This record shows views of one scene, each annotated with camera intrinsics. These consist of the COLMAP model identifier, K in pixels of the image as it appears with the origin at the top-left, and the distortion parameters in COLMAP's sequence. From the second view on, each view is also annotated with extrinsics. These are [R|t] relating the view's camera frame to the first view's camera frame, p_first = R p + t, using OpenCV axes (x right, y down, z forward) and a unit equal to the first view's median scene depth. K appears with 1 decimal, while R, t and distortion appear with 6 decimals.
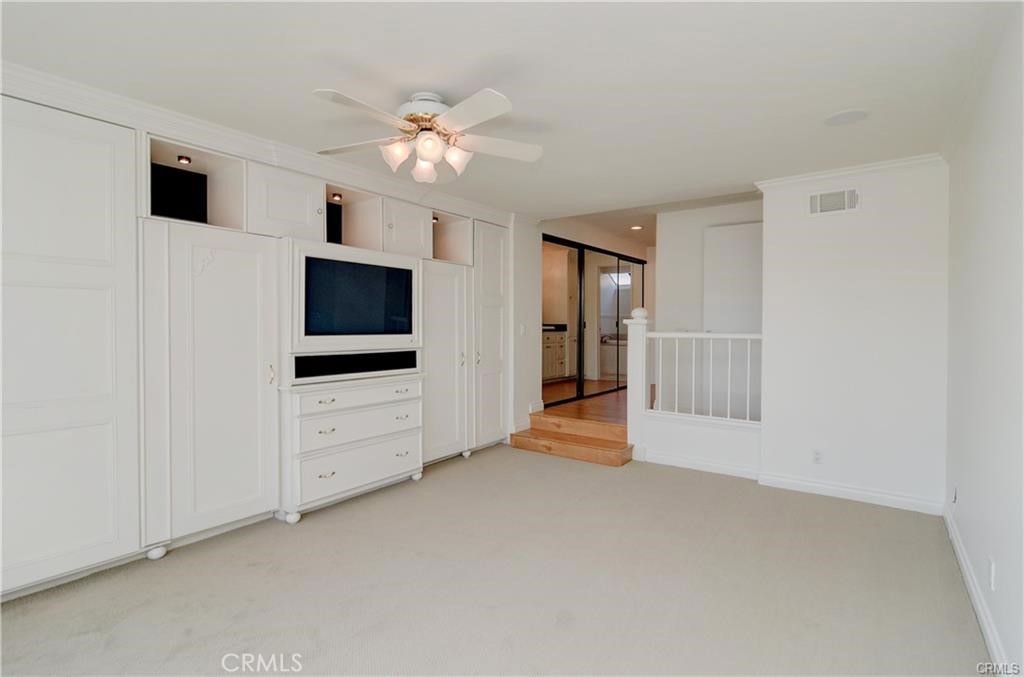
lens RADIAL K [[494.8, 0, 485.3], [0, 494.8, 325.0], [0, 0, 1]] dist [0.000927, -0.002188]
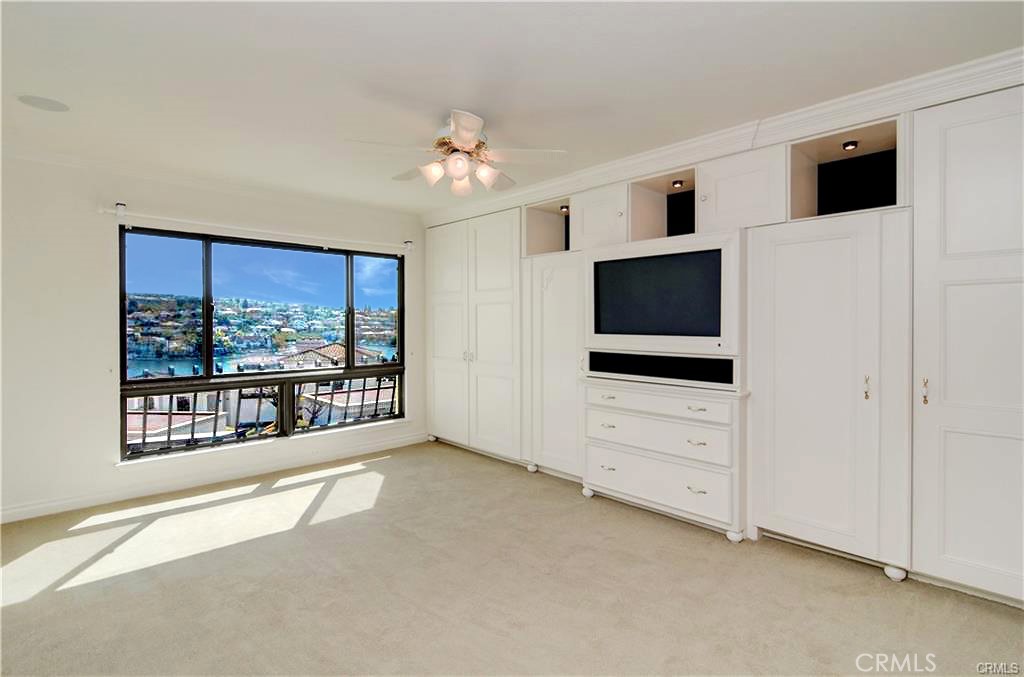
lens RADIAL K [[494.8, 0, 518.2], [0, 494.8, 332.6], [0, 0, 1]] dist [0.000927, -0.002188]
pose [[-0.135308, 0.015305, -0.990685, 0.659810], [-0.000168, 0.999880, 0.015470, 0.001392], [0.990804, 0.002260, -0.135289, 0.854238]]
